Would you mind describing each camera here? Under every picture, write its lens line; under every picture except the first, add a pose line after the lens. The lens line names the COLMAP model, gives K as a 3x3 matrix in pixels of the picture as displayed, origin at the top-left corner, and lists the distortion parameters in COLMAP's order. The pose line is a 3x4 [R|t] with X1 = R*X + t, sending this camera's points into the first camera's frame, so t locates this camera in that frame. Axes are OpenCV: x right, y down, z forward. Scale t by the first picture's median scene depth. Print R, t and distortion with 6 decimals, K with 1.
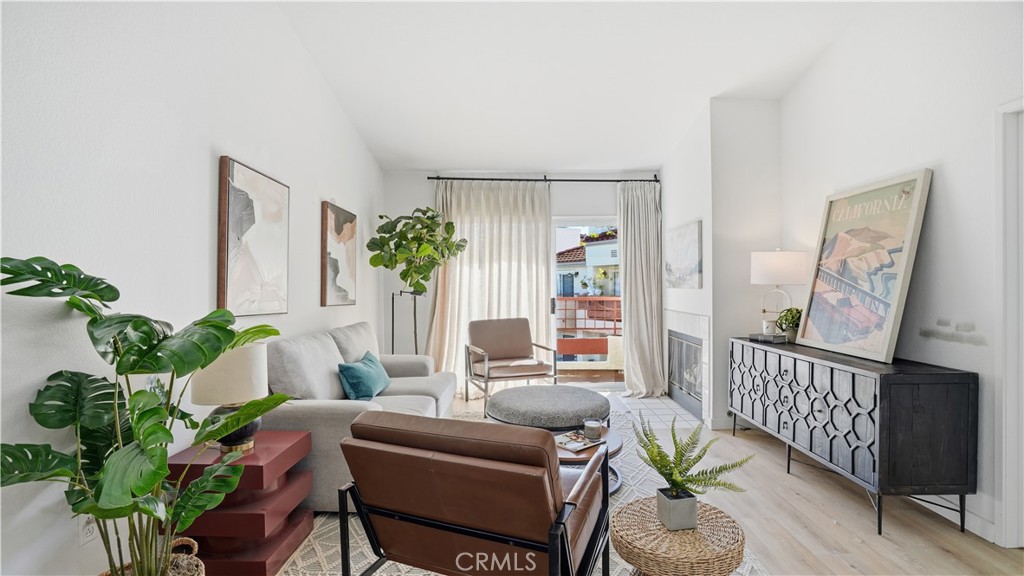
lens RADIAL K [[473.7, 0, 507.6], [0, 473.7, 288.8], [0, 0, 1]] dist [-0.059227, 0.023925]
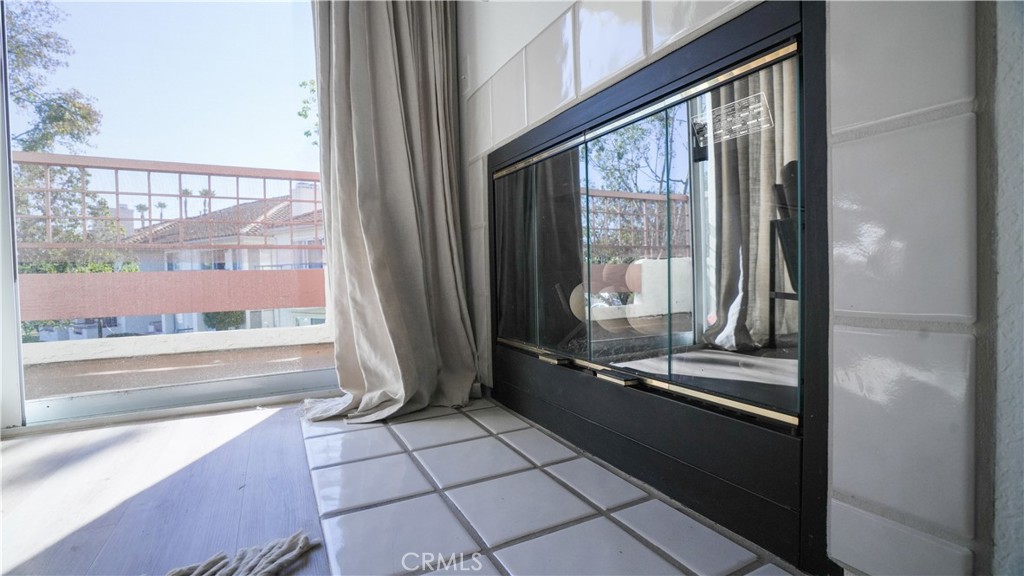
lens RADIAL K [[473.7, 0, 507.6], [0, 473.7, 288.8], [0, 0, 1]] dist [-0.059227, 0.023925]
pose [[0.888724, -0.031627, 0.457351, 0.306437], [0.022094, 0.999413, 0.026179, 0.215385], [-0.457911, -0.013161, 0.888901, 1.025132]]
